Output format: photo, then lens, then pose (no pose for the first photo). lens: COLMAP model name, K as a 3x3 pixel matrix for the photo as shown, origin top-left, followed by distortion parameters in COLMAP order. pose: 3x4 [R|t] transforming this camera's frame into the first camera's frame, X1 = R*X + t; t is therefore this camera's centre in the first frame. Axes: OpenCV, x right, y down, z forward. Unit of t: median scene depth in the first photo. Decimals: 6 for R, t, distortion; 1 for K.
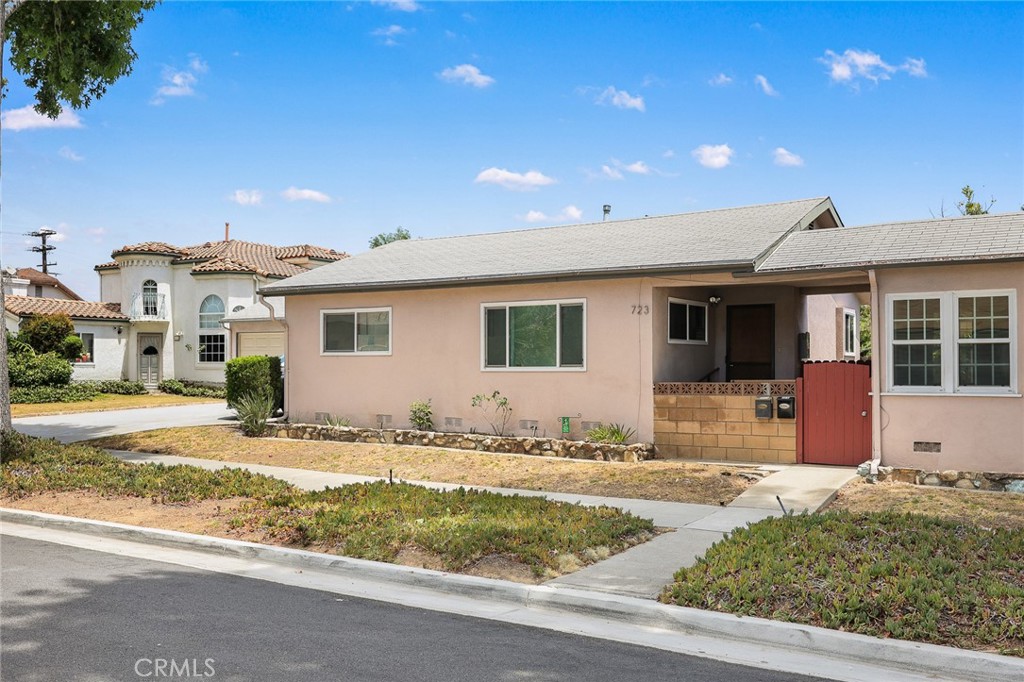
lens RADIAL K [[974.8, 0, 512.0], [0, 974.8, 341.0], [0, 0, 1]] dist [0.004479, -0.000017]
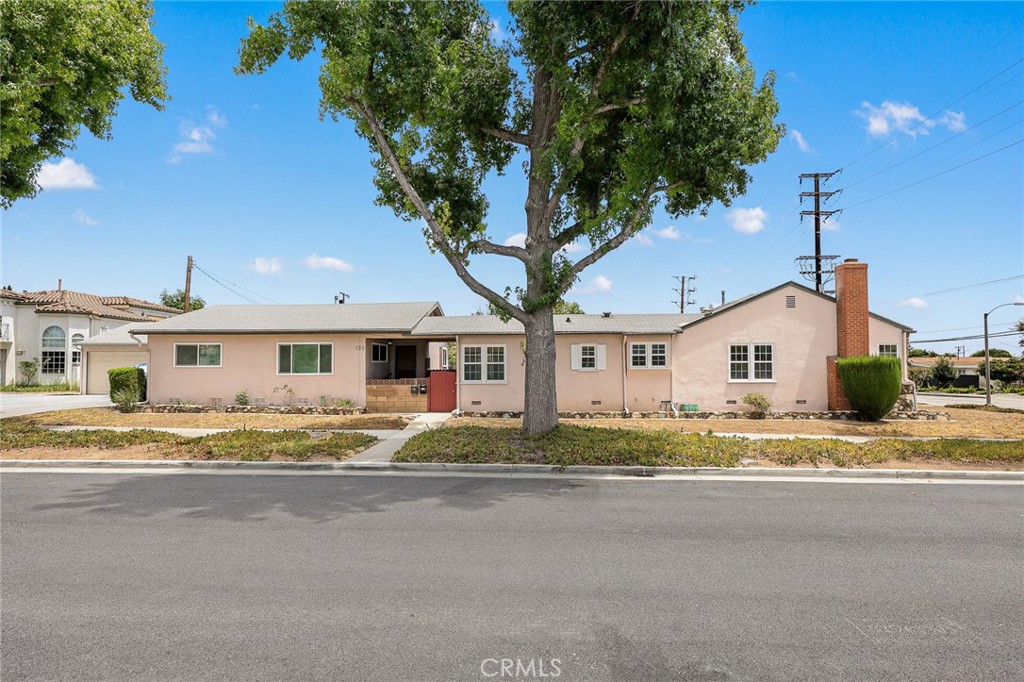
lens RADIAL K [[481.2, 0, 512.0], [0, 481.2, 341.0], [0, 0, 1]] dist [0.001630, 0.000415]
pose [[0.882837, 0.021029, 0.469208, -0.078365], [-0.006927, 0.999471, -0.031762, -0.014228], [-0.469628, 0.024790, 0.882516, -0.151673]]
